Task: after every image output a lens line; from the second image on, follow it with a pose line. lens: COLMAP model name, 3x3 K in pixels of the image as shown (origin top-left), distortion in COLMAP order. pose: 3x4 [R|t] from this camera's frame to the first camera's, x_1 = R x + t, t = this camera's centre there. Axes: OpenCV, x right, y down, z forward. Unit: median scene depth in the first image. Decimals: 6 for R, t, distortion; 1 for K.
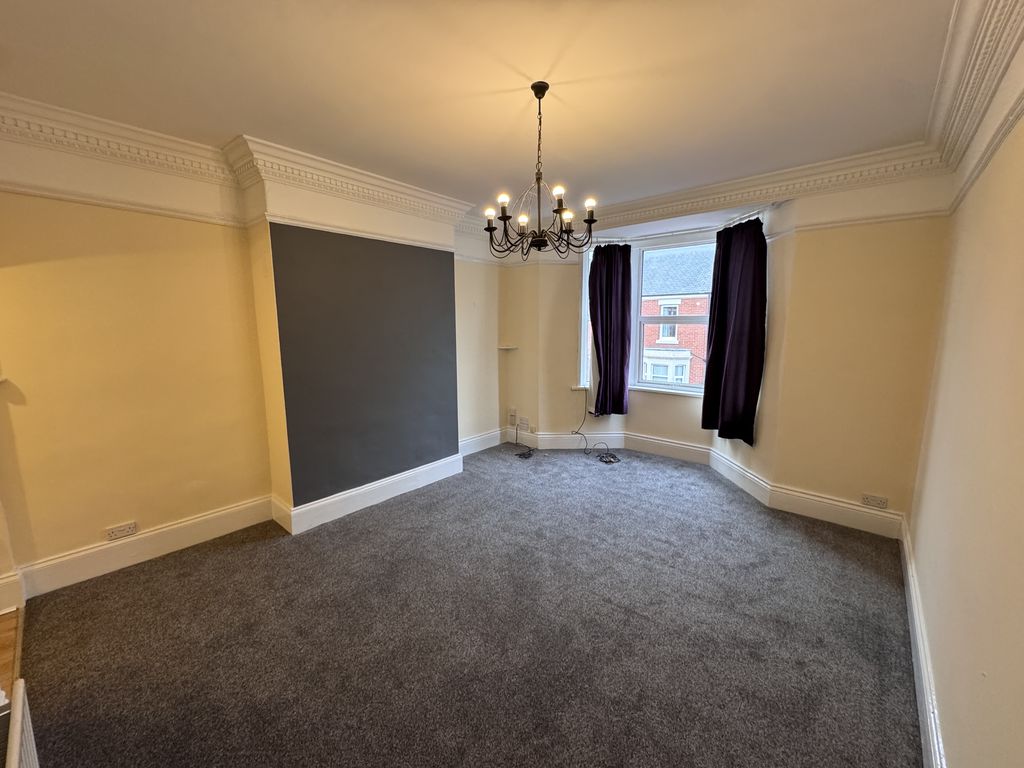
lens RADIAL K [[411.9, 0, 511.0], [0, 411.9, 381.1], [0, 0, 1]] dist [-0.001851, -0.000129]
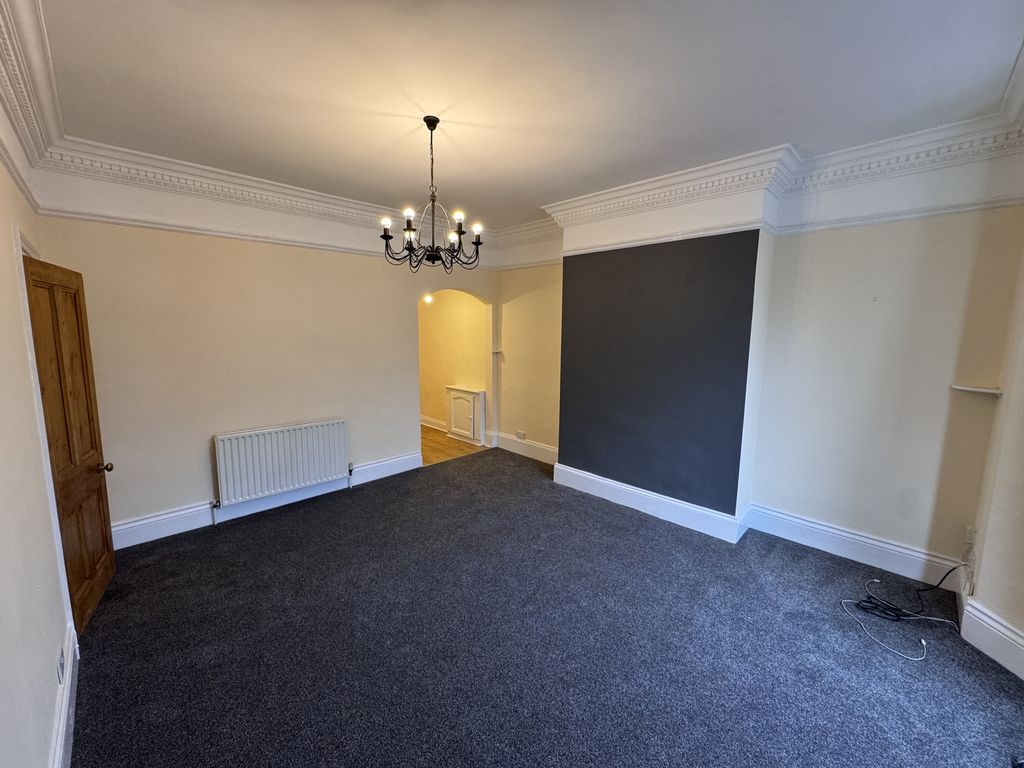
lens RADIAL K [[411.9, 0, 511.0], [0, 411.9, 381.1], [0, 0, 1]] dist [-0.001851, -0.000129]
pose [[-0.083865, 0.129532, -0.988022, 0.805254], [-0.151693, 0.978300, 0.141134, -0.128797], [0.984863, 0.161712, -0.062396, 0.891706]]
